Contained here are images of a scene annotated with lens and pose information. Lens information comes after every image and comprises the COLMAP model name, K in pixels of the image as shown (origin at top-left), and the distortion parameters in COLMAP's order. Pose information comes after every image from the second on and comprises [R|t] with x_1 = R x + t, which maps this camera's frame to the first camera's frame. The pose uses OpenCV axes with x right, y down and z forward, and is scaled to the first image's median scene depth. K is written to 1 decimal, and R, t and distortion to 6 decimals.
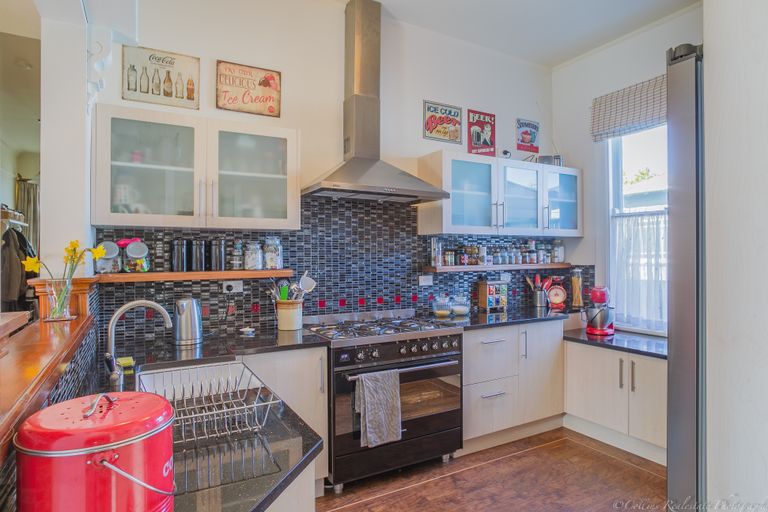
lens RADIAL K [[438.1, 0, 382.4], [0, 438.1, 256.4], [0, 0, 1]] dist [0.002578, -0.000761]
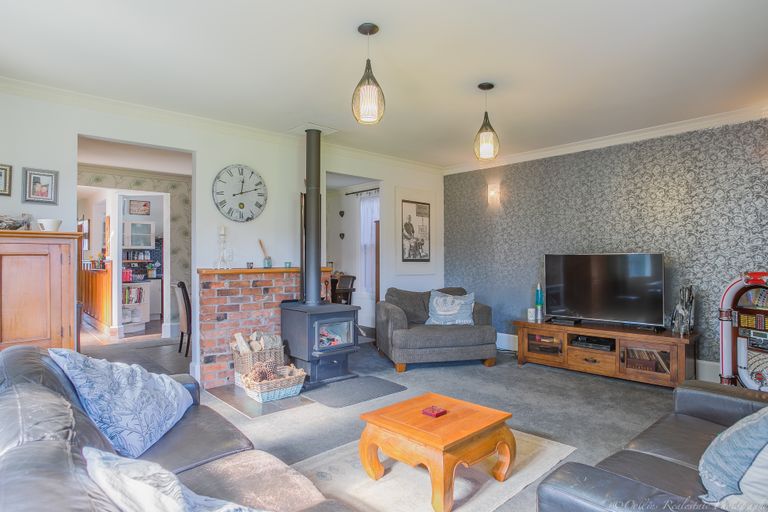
lens RADIAL K [[438.1, 0, 386.1], [0, 438.1, 254.5], [0, 0, 1]] dist [0.002578, -0.000761]
pose [[0.972714, 0.005184, 0.231952, 0.844400], [-0.002957, 0.999946, -0.009949, 0.015410], [-0.231991, 0.008992, 0.972676, -3.021862]]
